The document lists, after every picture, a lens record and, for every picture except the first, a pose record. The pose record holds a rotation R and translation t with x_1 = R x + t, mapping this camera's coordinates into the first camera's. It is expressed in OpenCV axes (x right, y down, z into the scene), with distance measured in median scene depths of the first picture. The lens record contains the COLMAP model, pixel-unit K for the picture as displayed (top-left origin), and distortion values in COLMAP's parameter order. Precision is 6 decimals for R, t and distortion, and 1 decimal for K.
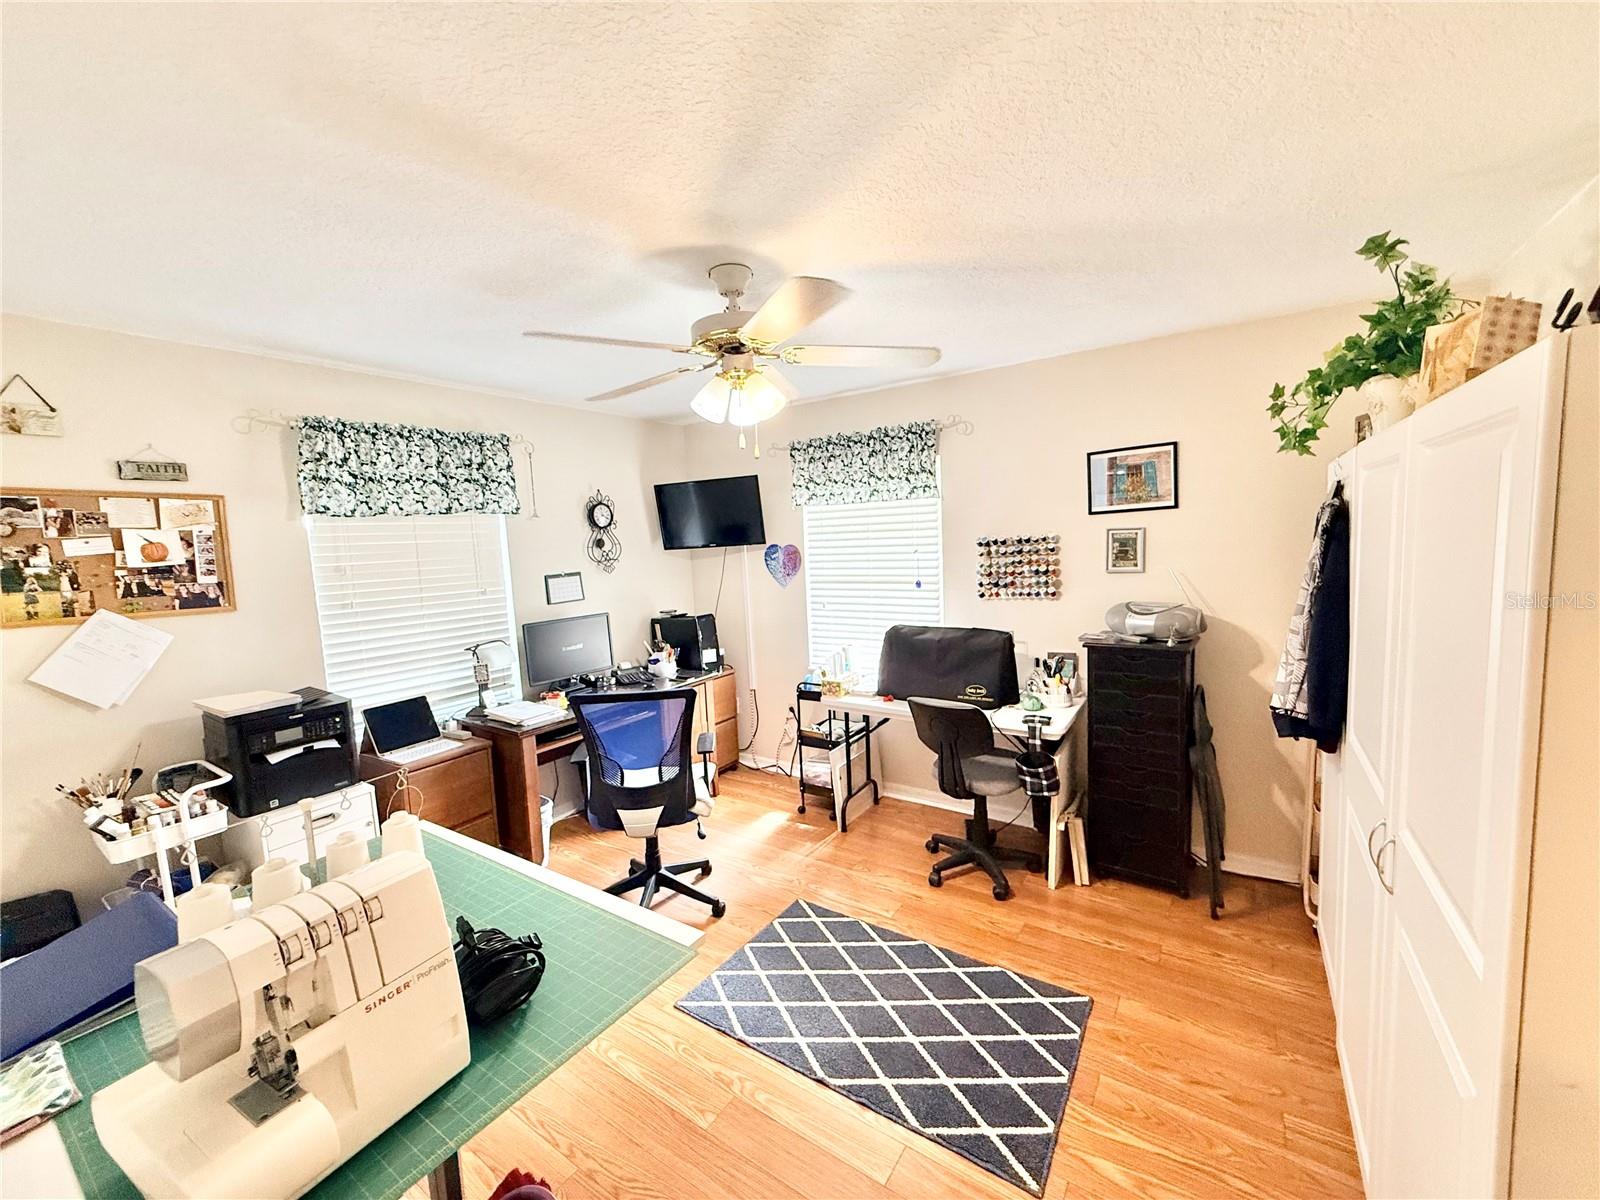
lens RADIAL K [[638.3, 0, 802.7], [0, 638.3, 600.4], [0, 0, 1]] dist [-0.002654, -0.000009]
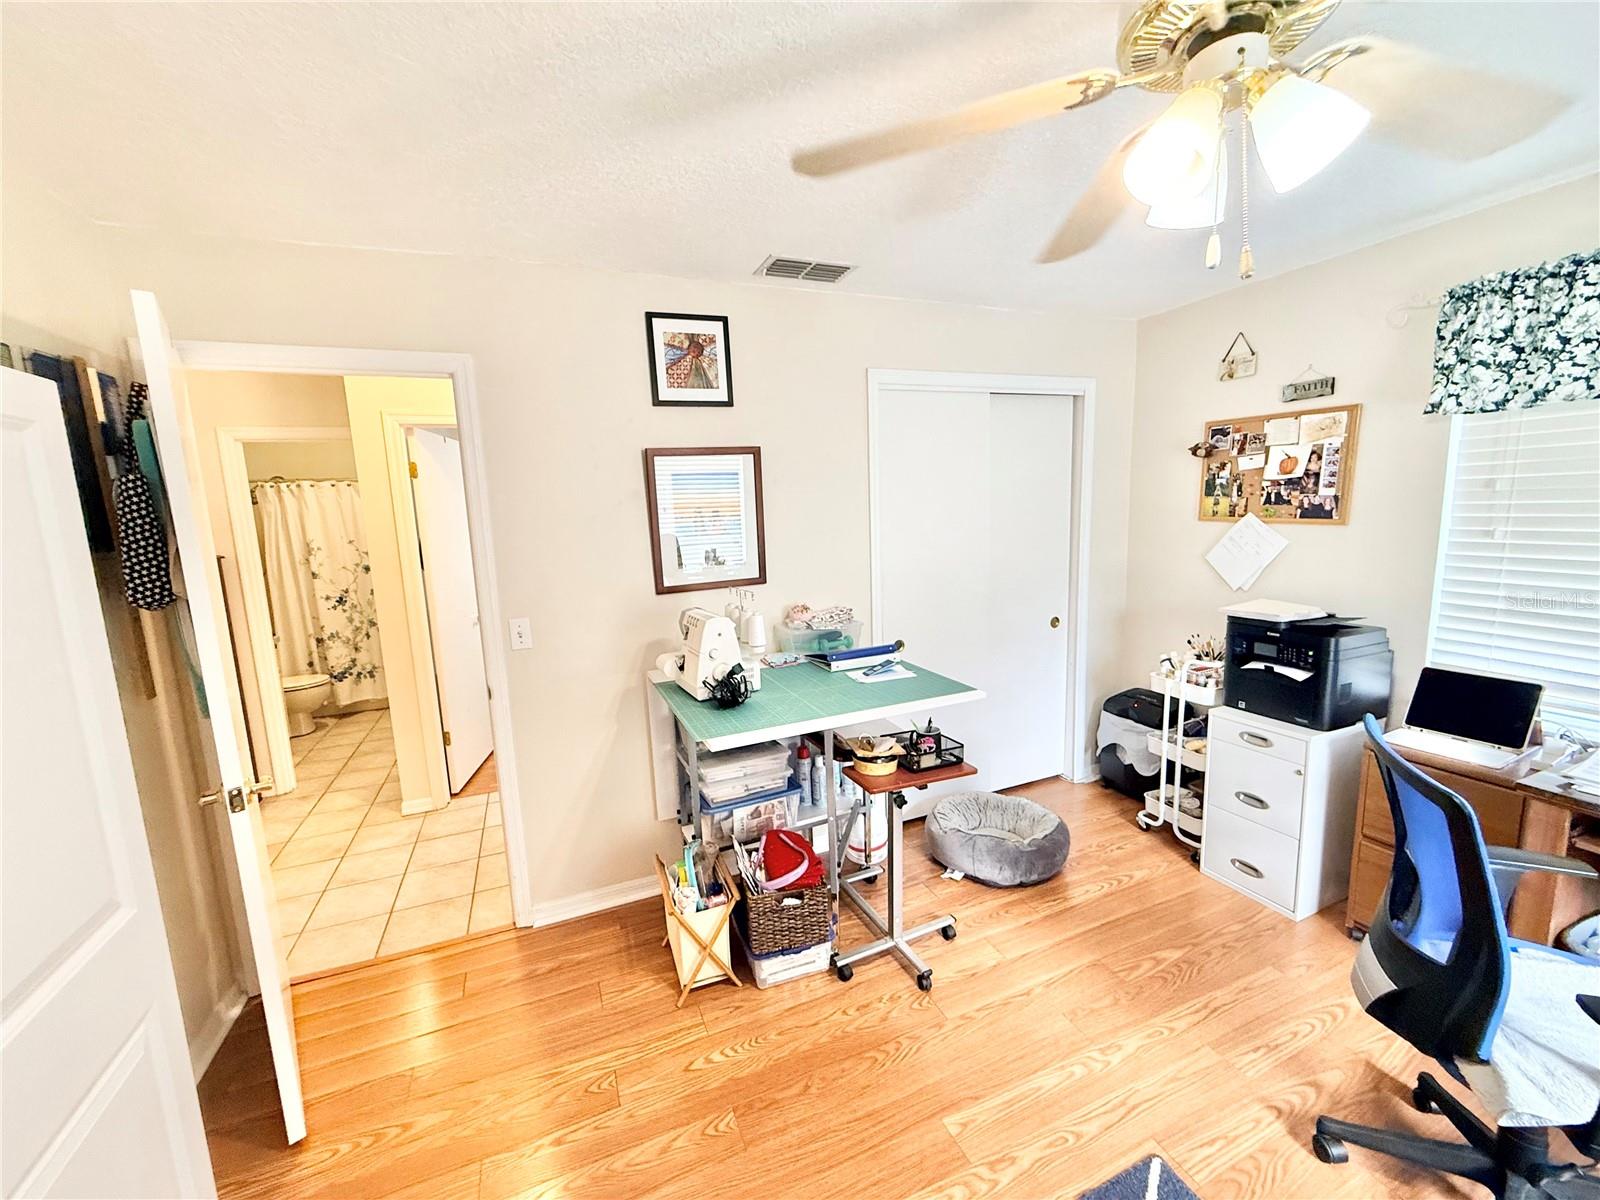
lens RADIAL K [[638.3, 0, 796.7], [0, 638.3, 600.1], [0, 0, 1]] dist [-0.002654, -0.000009]
pose [[-0.551292, 0.187473, -0.812977, 0.431010], [-0.017425, 0.971627, 0.235874, -0.095394], [0.834131, 0.144202, -0.532383, 0.905054]]
